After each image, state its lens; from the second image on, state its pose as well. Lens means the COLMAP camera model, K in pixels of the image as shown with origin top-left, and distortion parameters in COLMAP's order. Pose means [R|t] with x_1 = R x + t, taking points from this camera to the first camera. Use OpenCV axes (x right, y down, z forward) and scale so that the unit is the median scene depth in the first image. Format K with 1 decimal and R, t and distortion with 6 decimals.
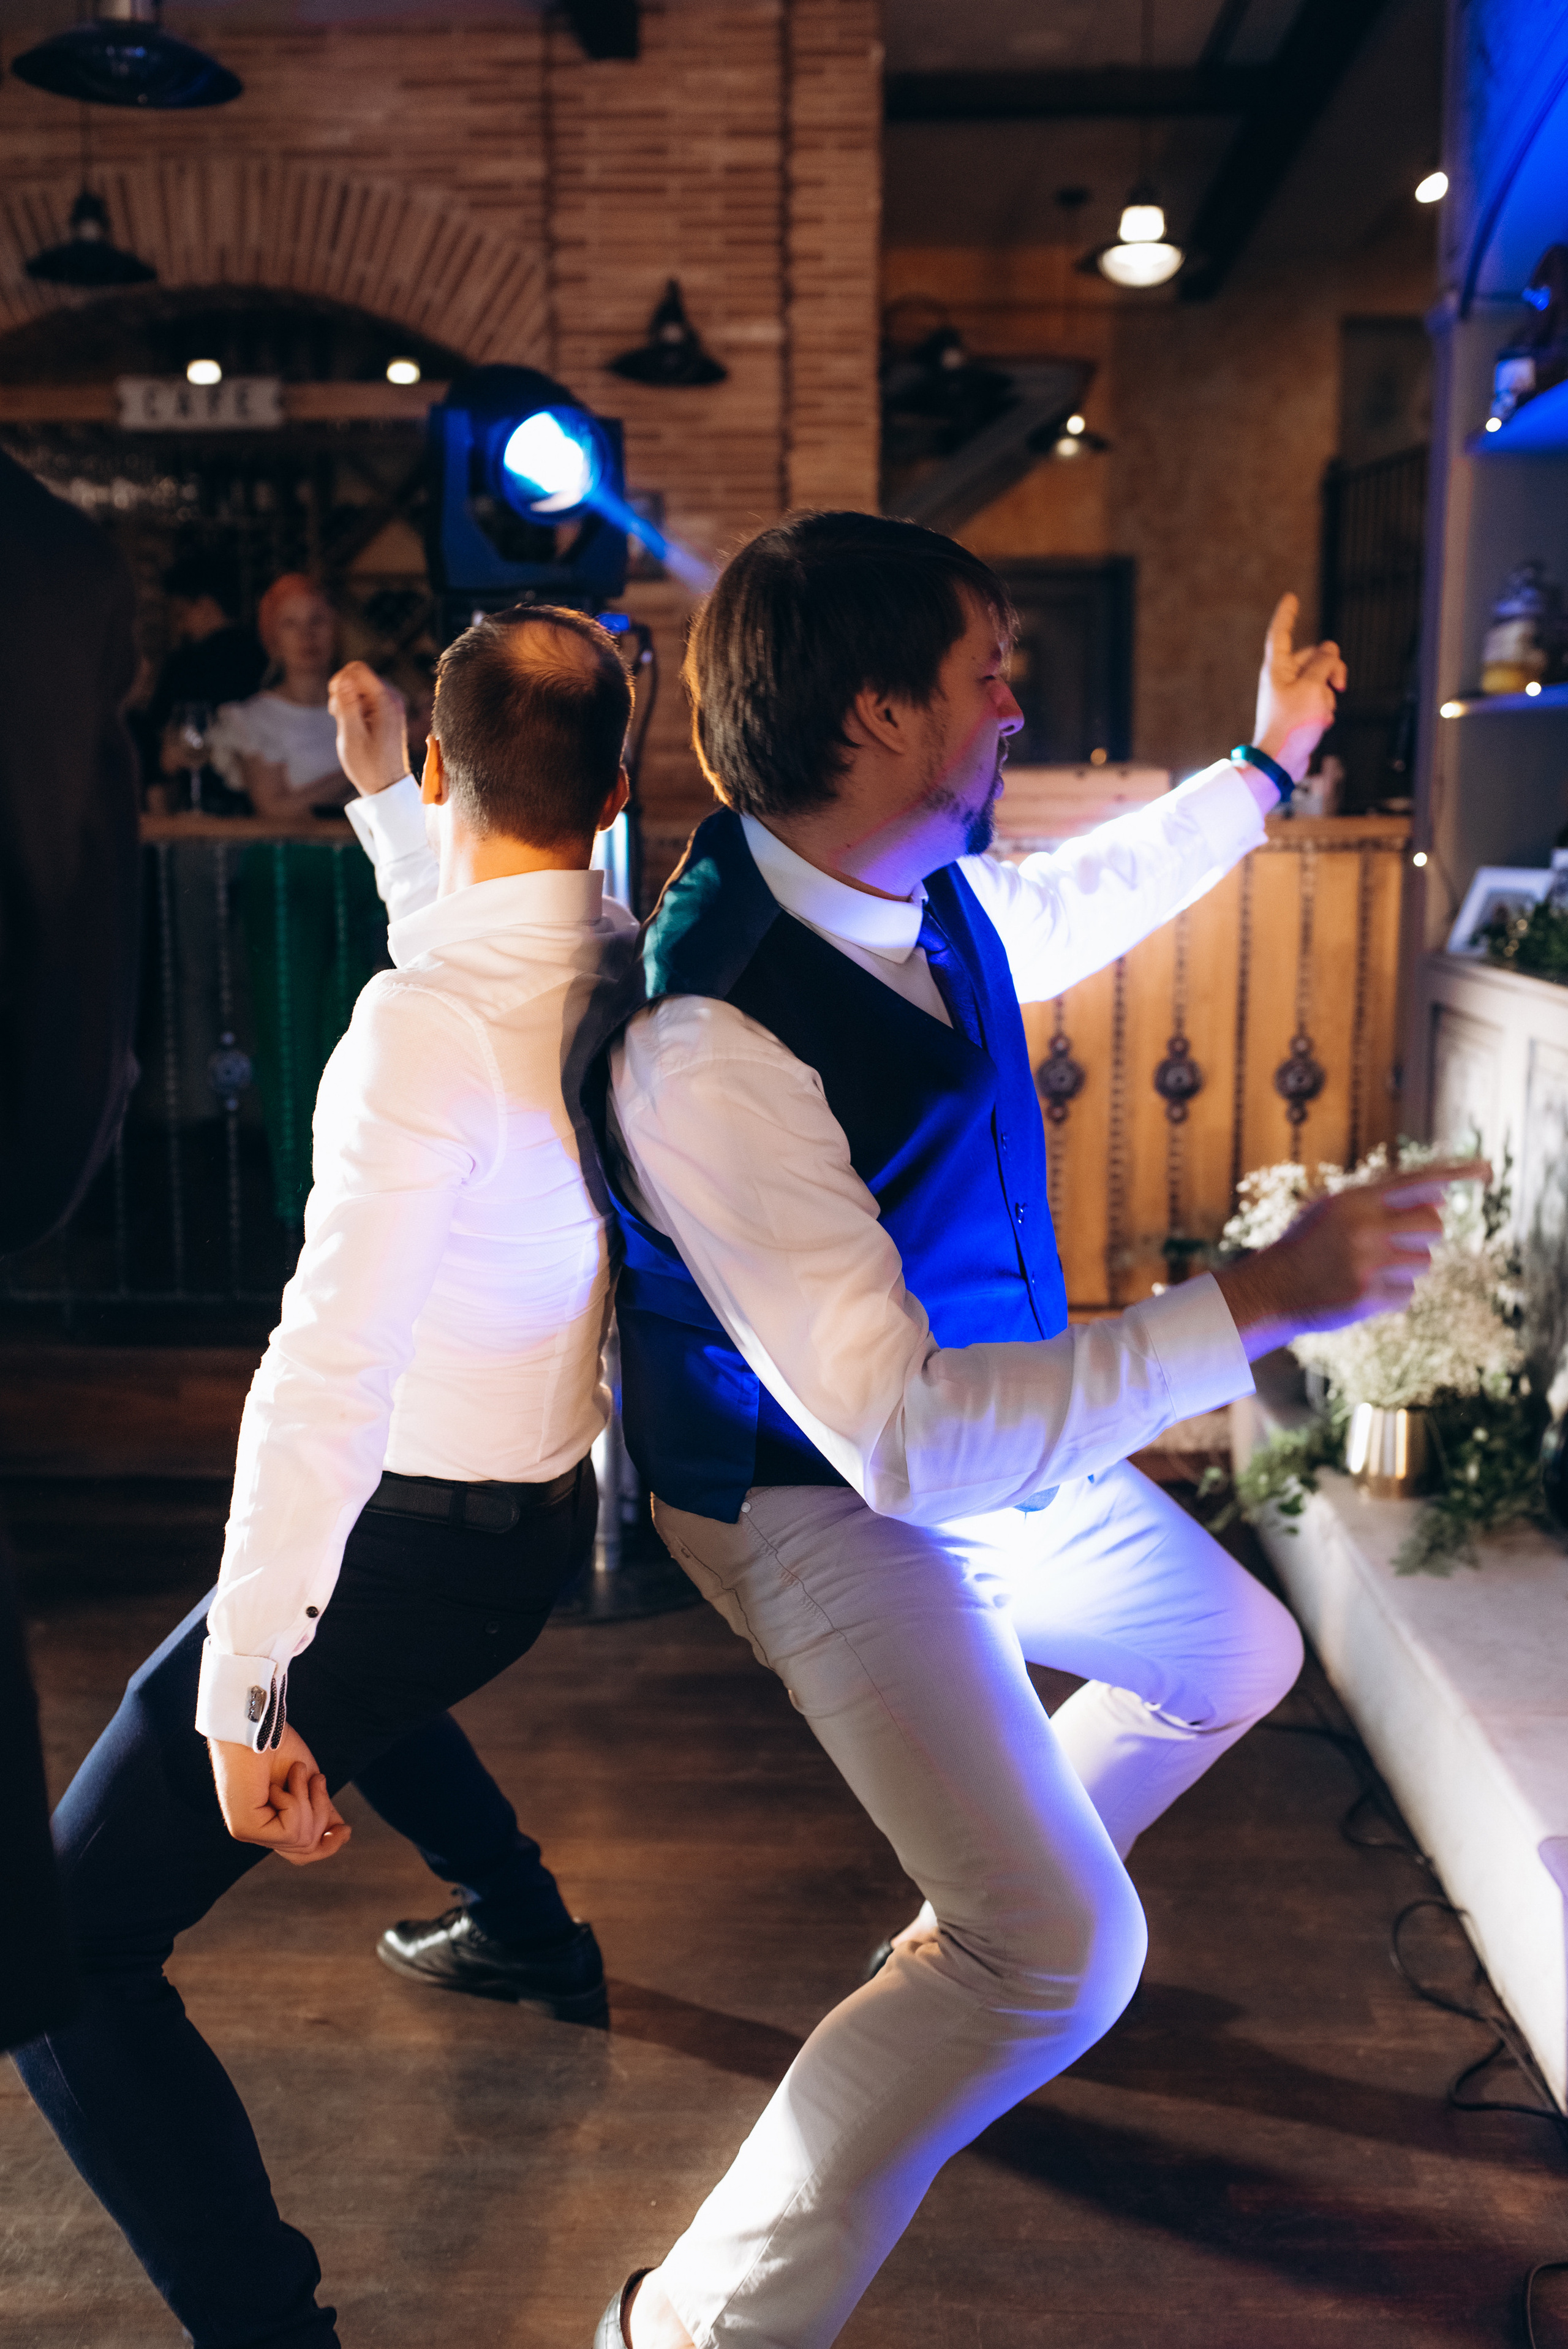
lens RADIAL K [[2310.8, 0, 784.0], [0, 2310.8, 1174.5], [0, 0, 1]] dist [-0.013447, -0.018163]
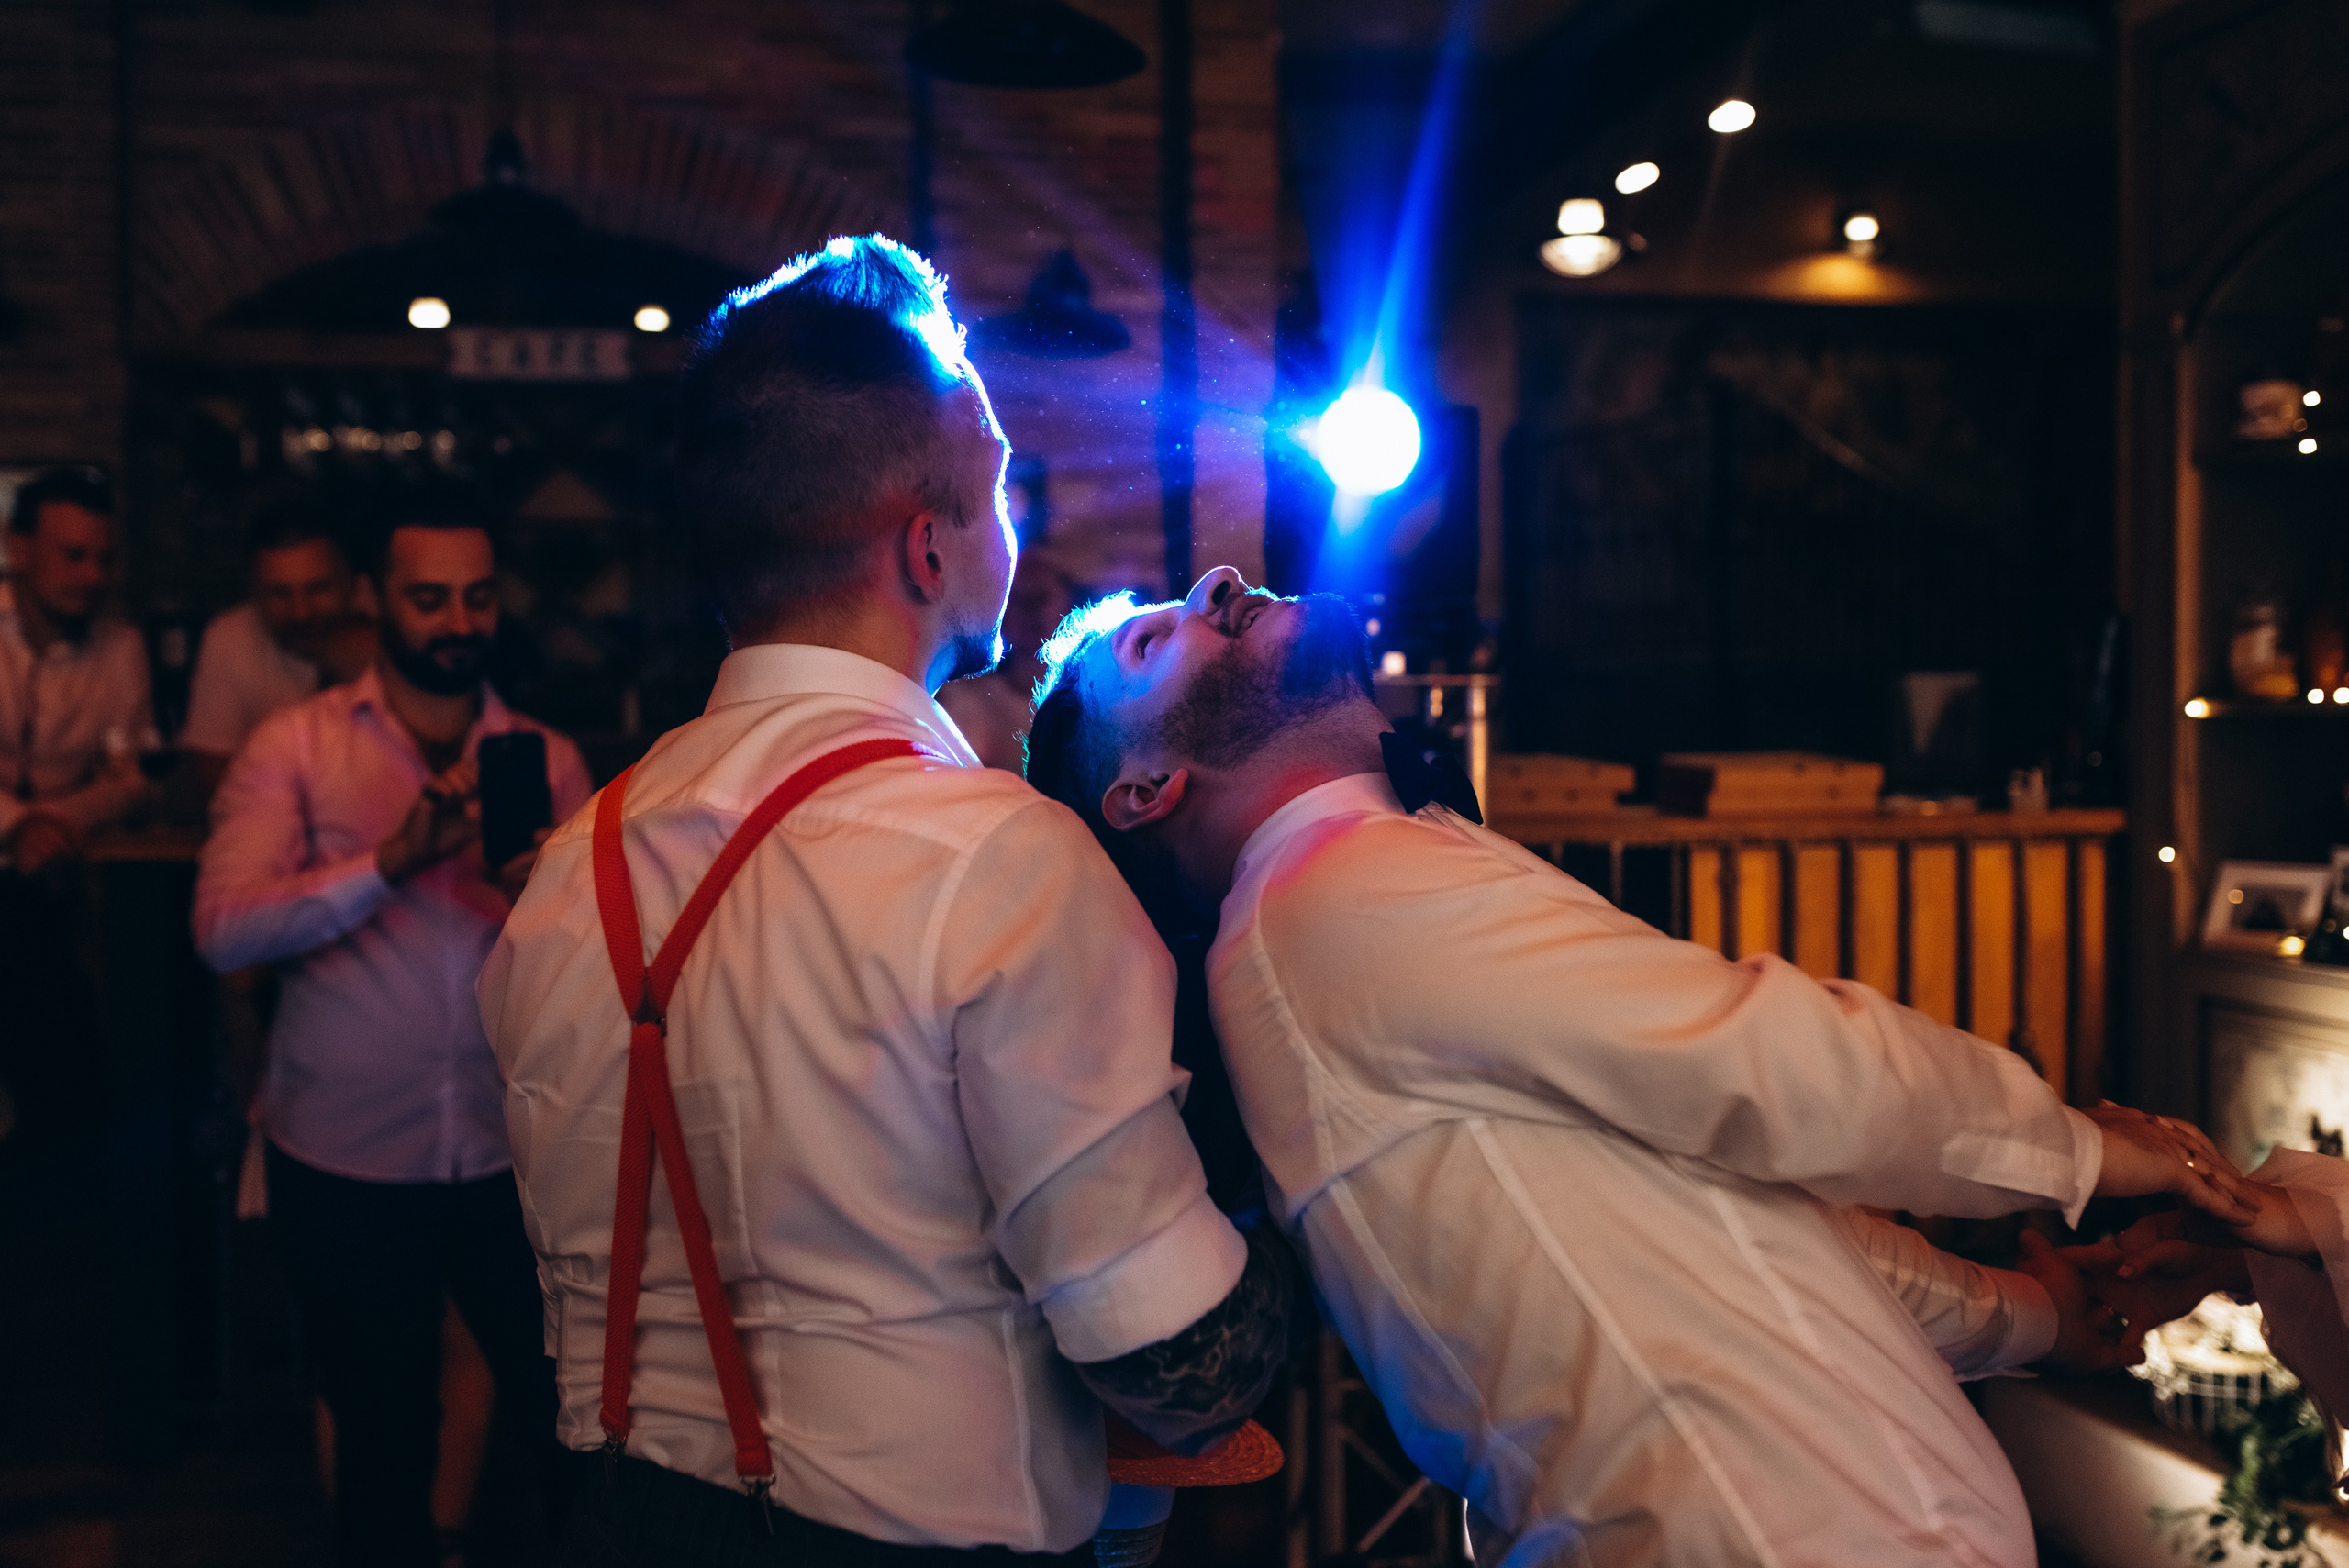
lens RADIAL K [[2311.0, 0, 1171.5], [0, 2311.0, 757.7], [0, 0, 1]] dist [-0.013447, -0.018163]
pose [[0.971907, -0.011875, 0.235064, -0.240444], [0.045124, 0.989601, -0.136579, -0.037585], [-0.230998, 0.143349, 0.962336, 0.077387]]
